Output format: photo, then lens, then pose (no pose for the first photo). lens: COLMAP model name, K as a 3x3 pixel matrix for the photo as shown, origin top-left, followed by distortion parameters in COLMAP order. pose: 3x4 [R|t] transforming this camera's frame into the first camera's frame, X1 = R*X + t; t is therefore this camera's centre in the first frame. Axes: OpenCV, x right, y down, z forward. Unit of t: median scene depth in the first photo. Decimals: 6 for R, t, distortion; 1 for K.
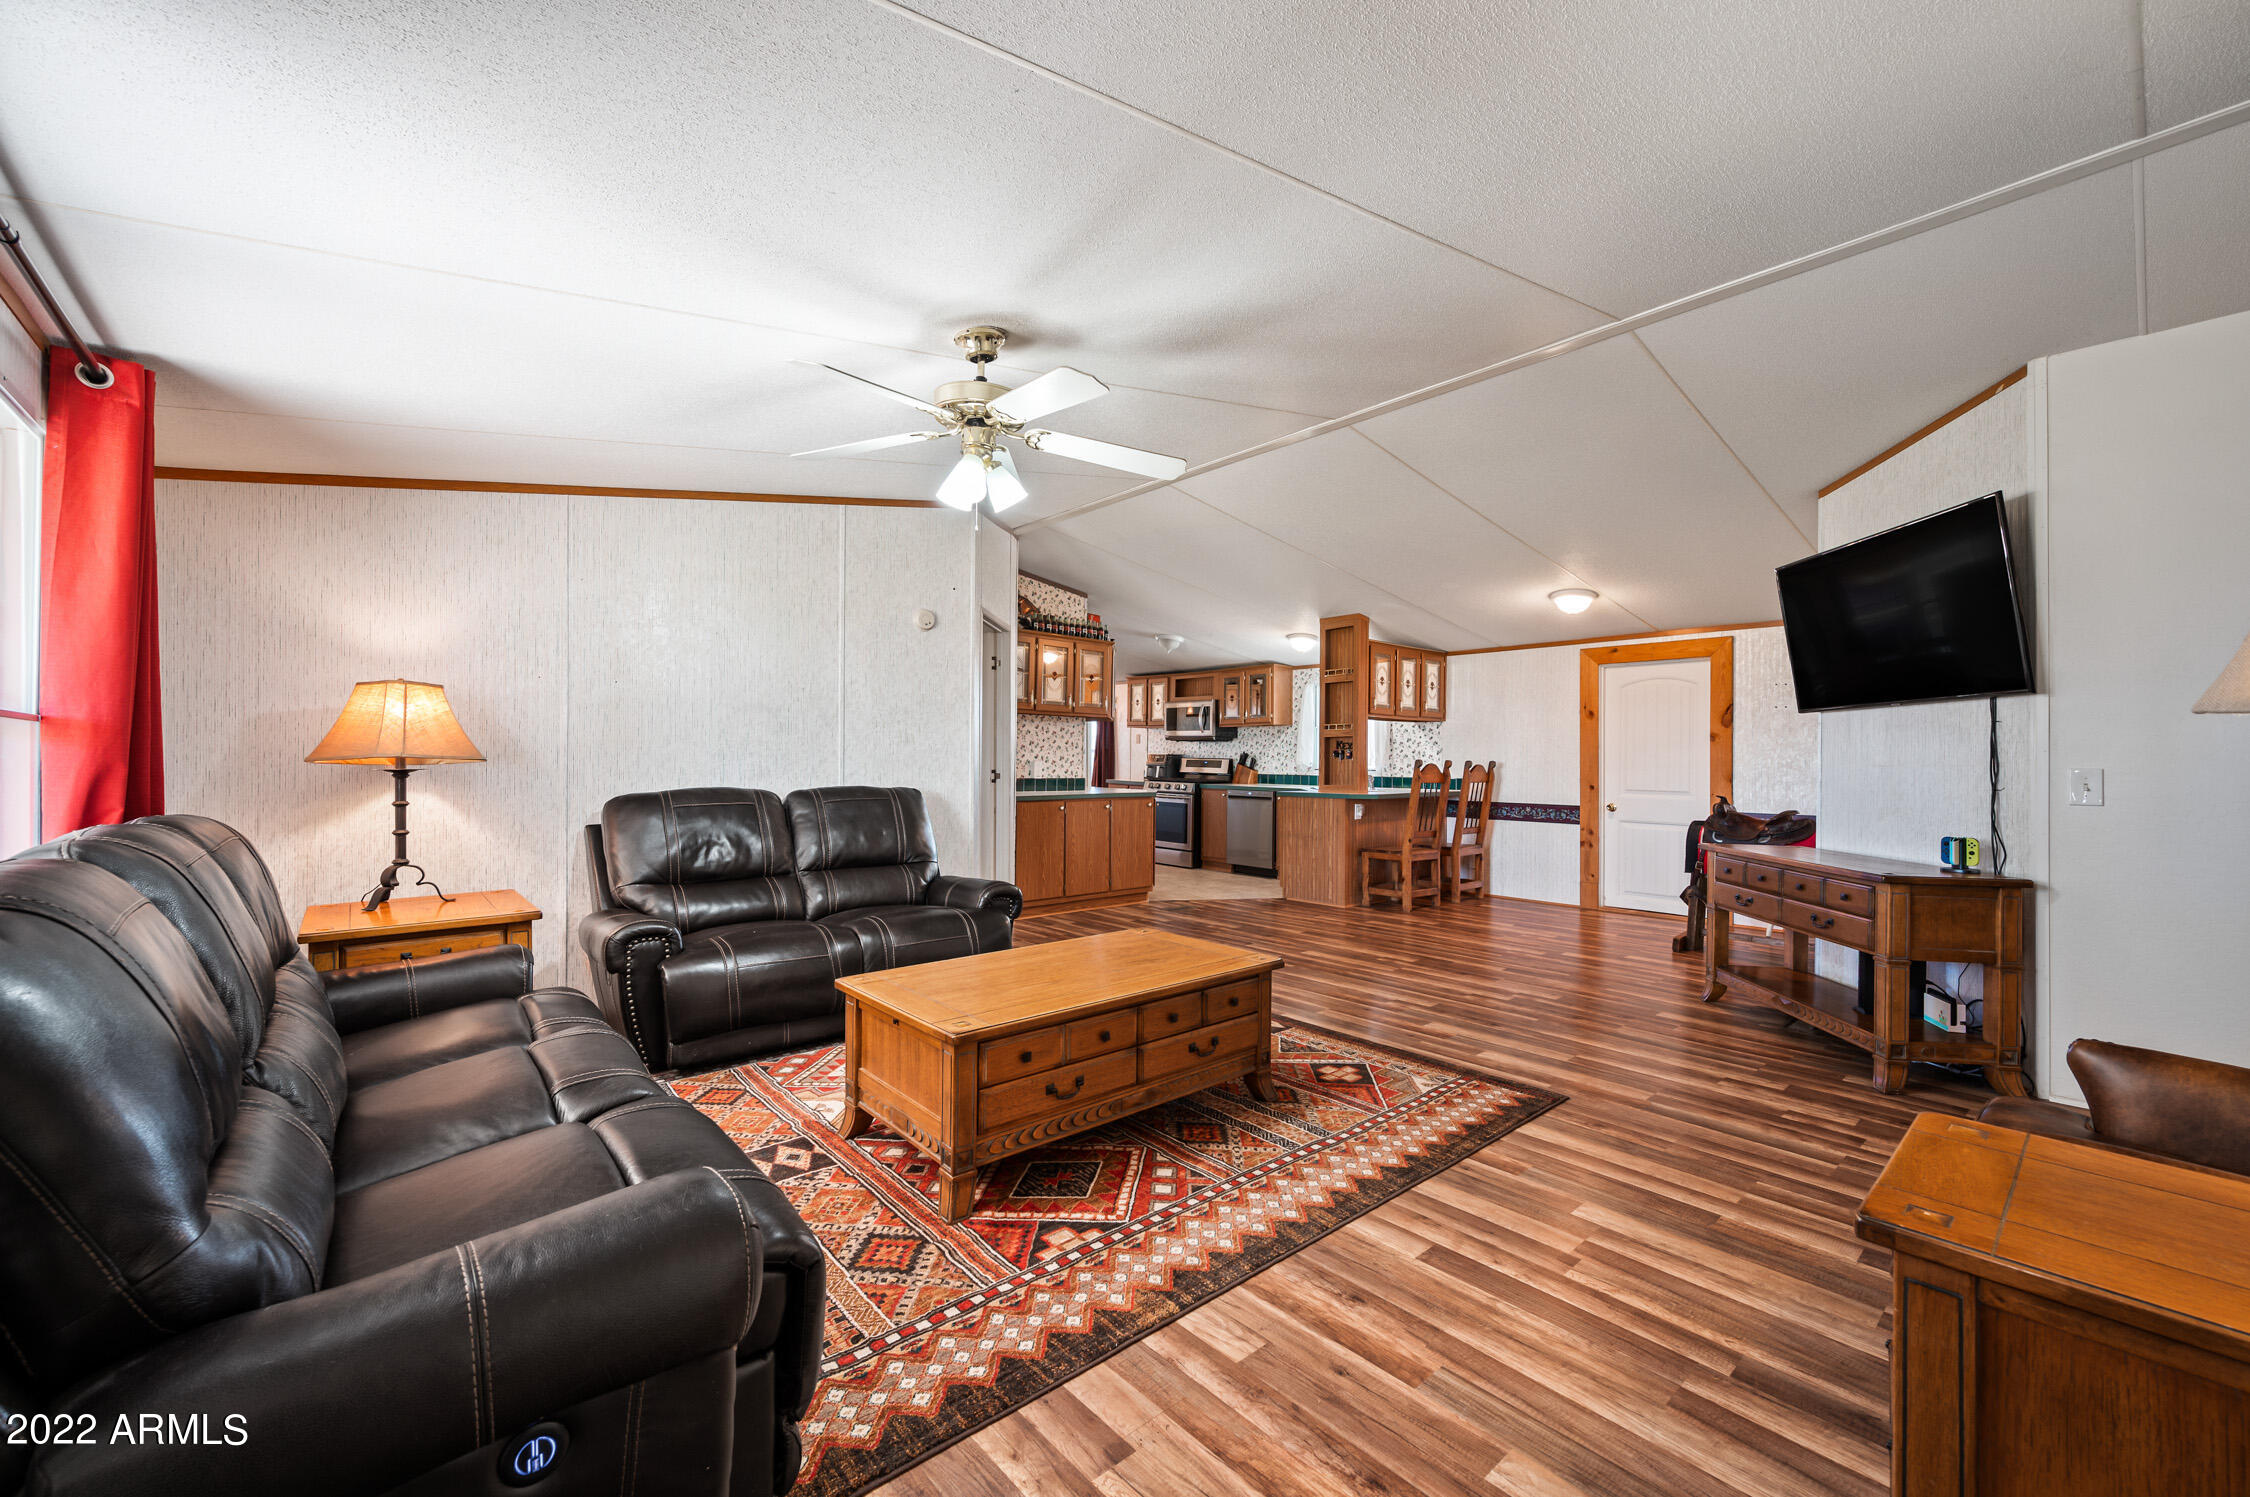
lens RADIAL K [[891.0, 0, 1126.3], [0, 891.0, 753.3], [0, 0, 1]] dist [-0.001387, -0.000099]
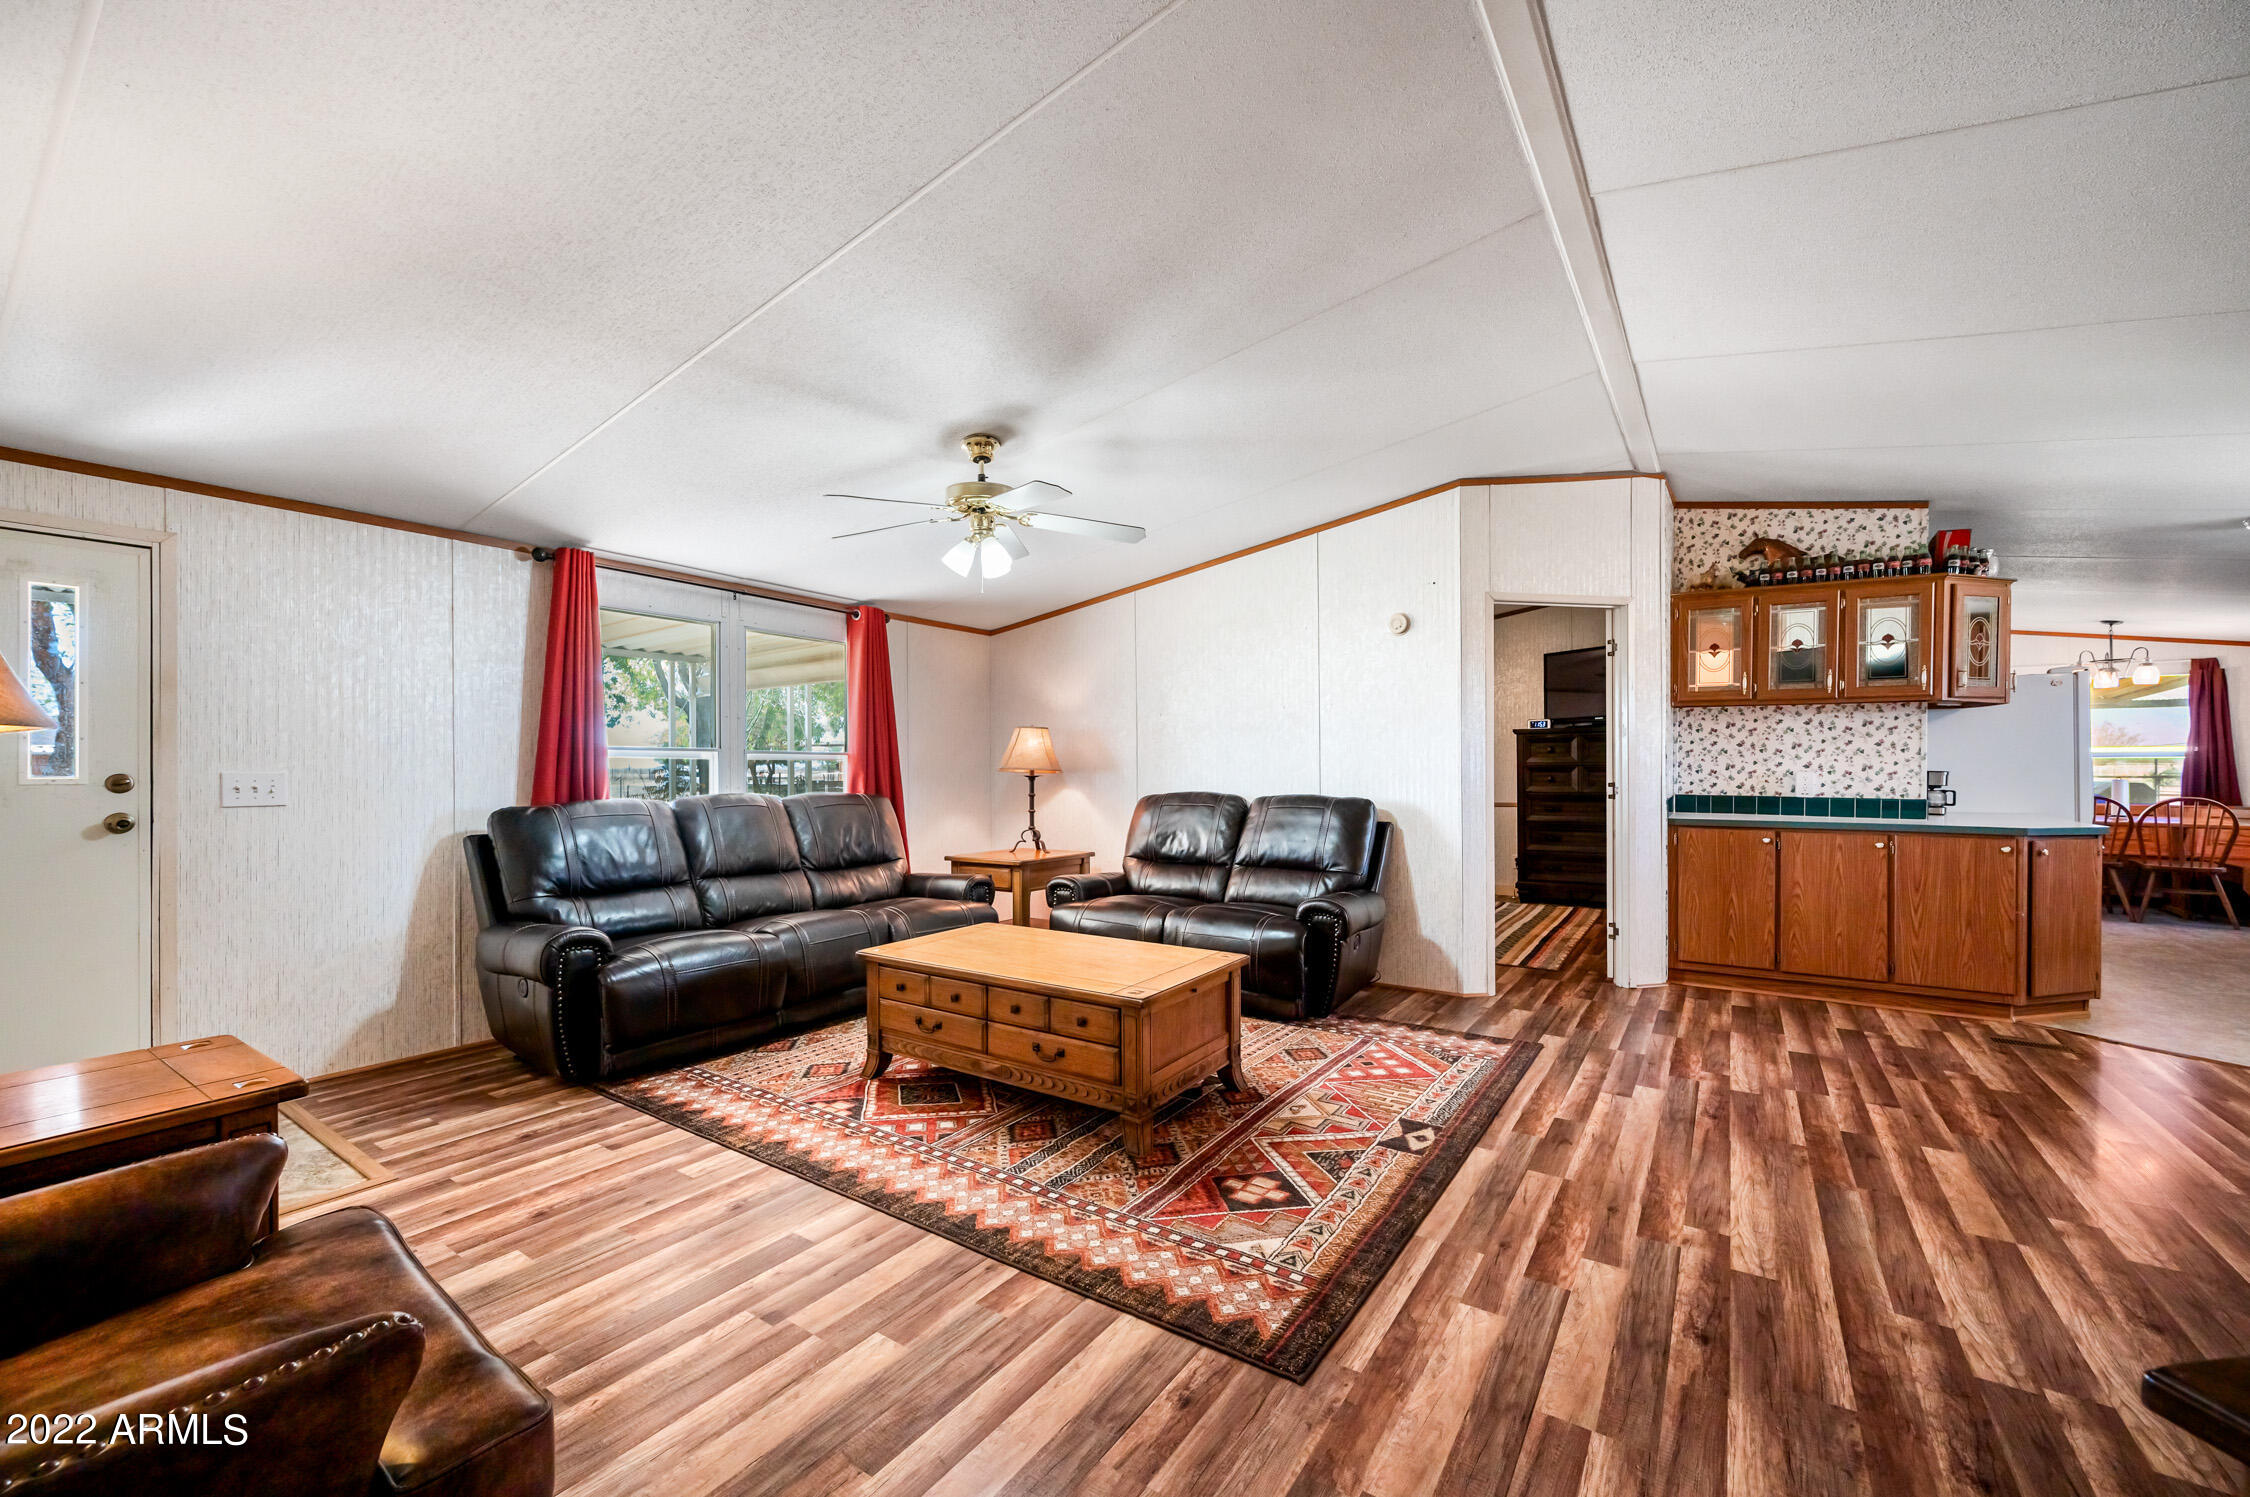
lens RADIAL K [[891.0, 0, 1136.0], [0, 891.0, 770.8], [0, 0, 1]] dist [-0.001387, -0.000099]
pose [[0.263426, -0.003225, -0.964674, 0.946757], [0.008451, 0.999964, -0.001035, 0.009799], [0.964642, -0.007879, 0.263444, 0.721607]]
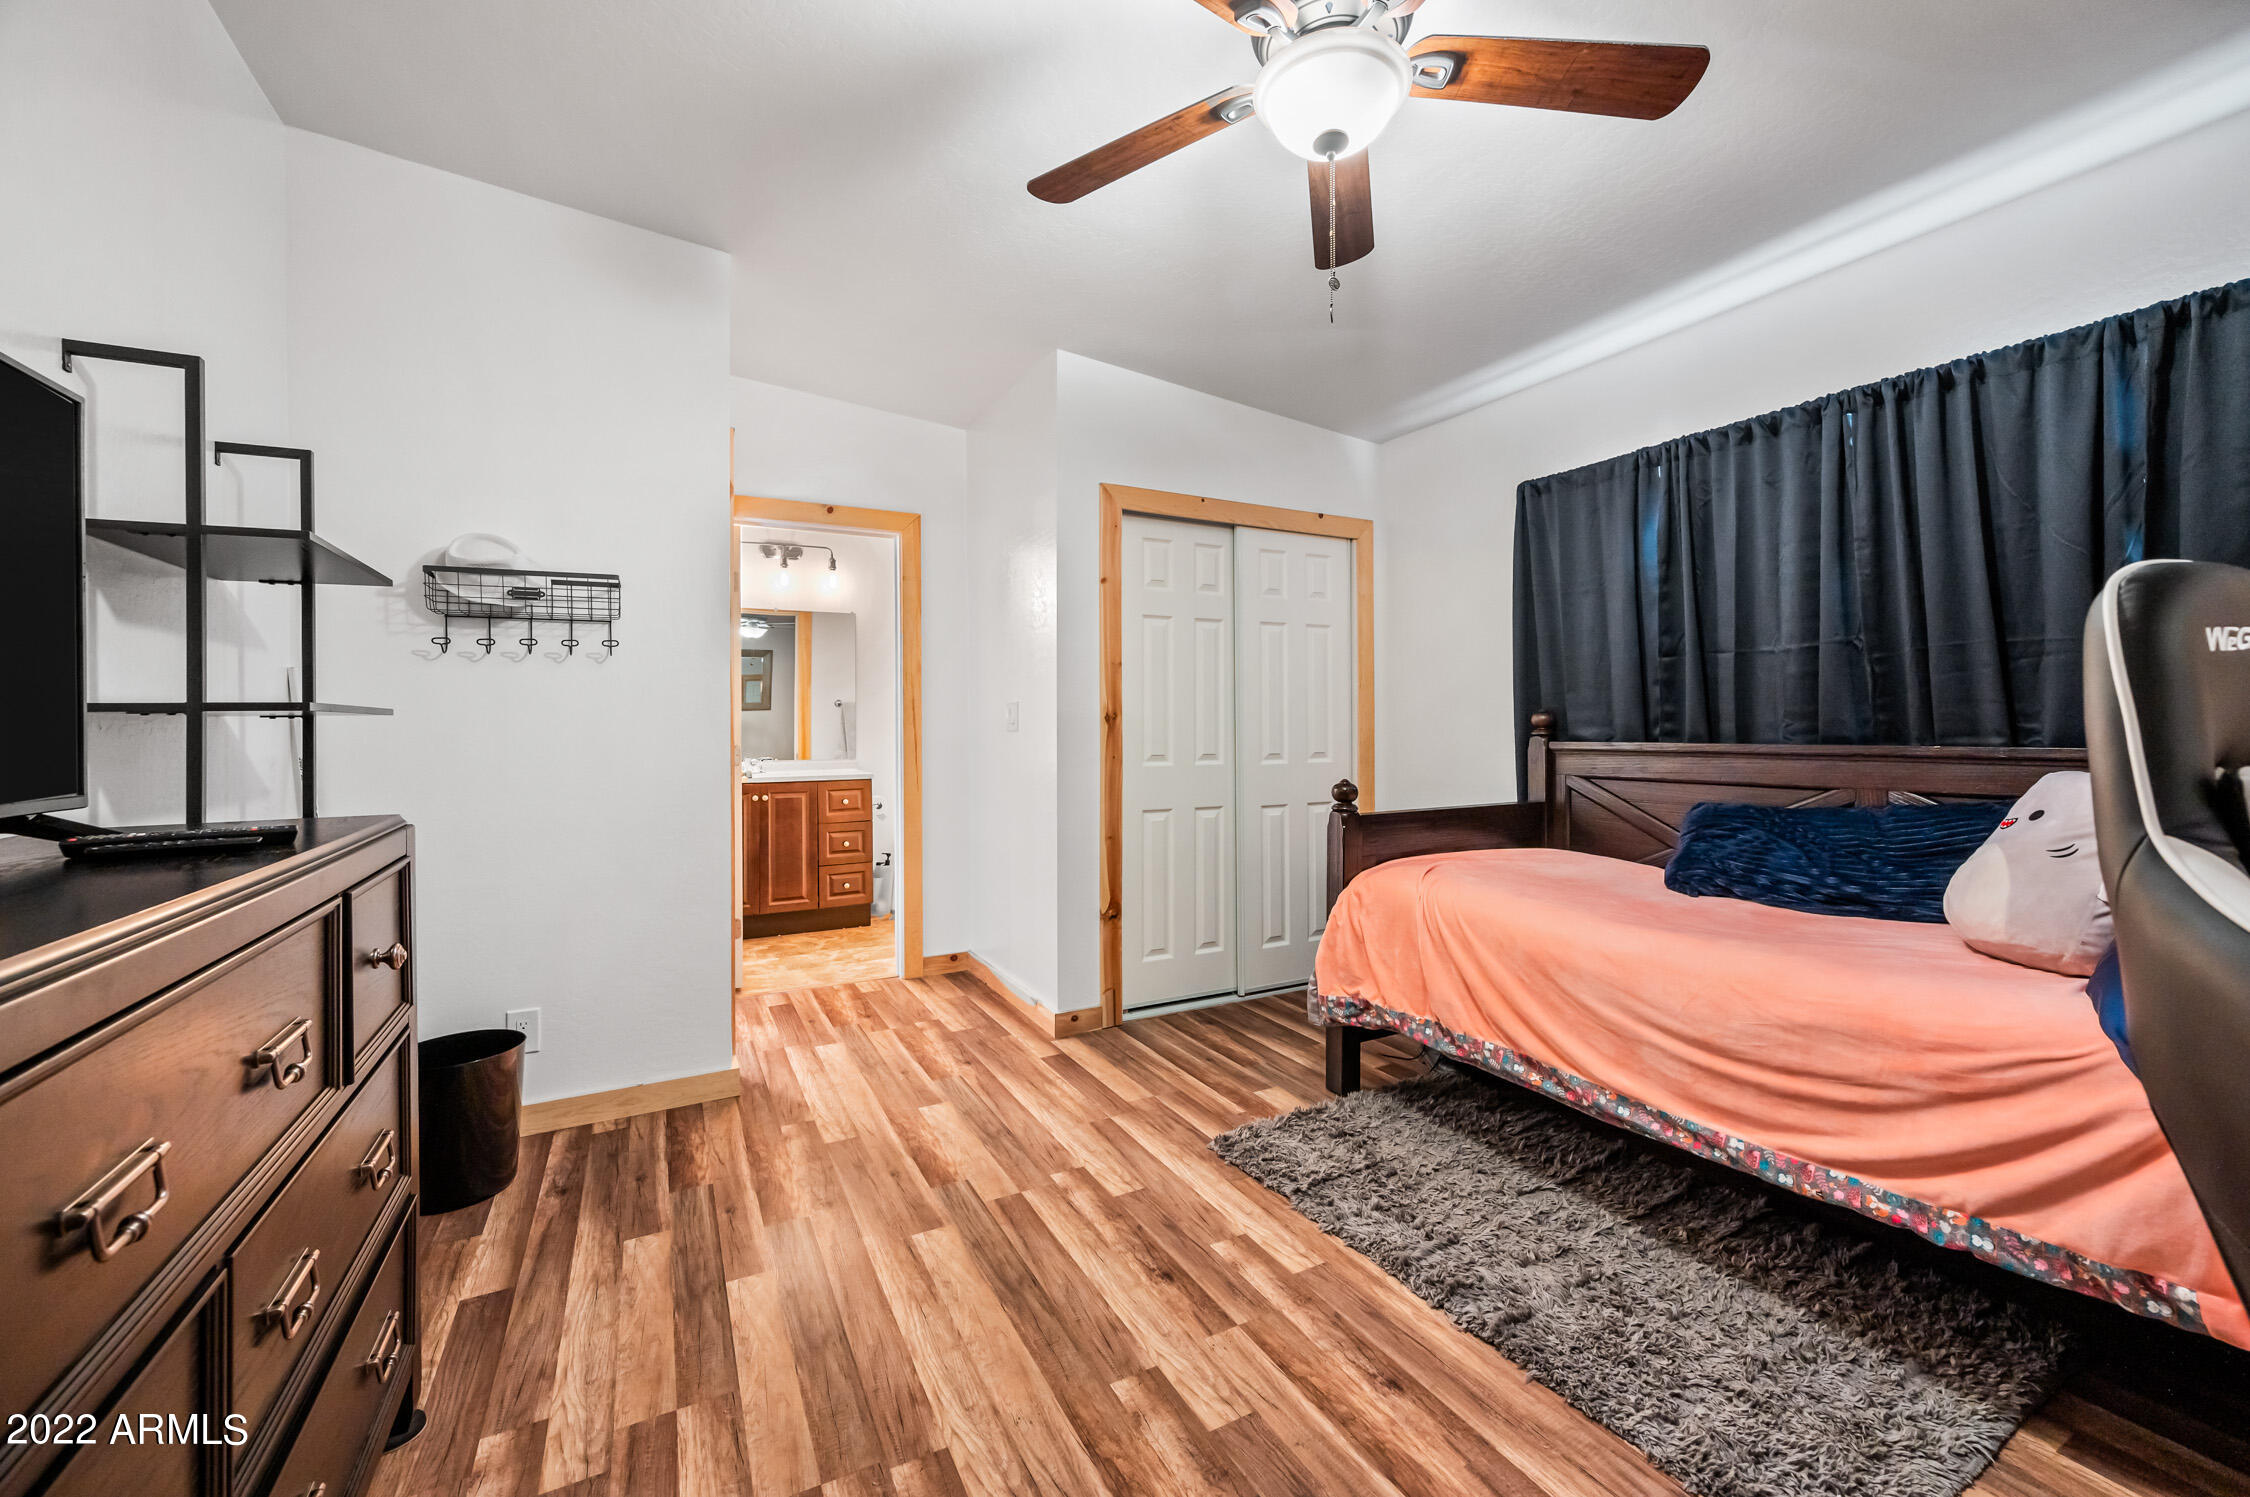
lens RADIAL K [[891.0, 0, 1128.6], [0, 891.0, 736.4], [0, 0, 1]] dist [-0.001387, -0.000099]
pose [[0.974547, -0.007956, -0.224043, 0.719361], [0.010334, 0.999902, 0.009444, 0.003483], [0.223946, -0.011519, 0.974534, 0.873964]]
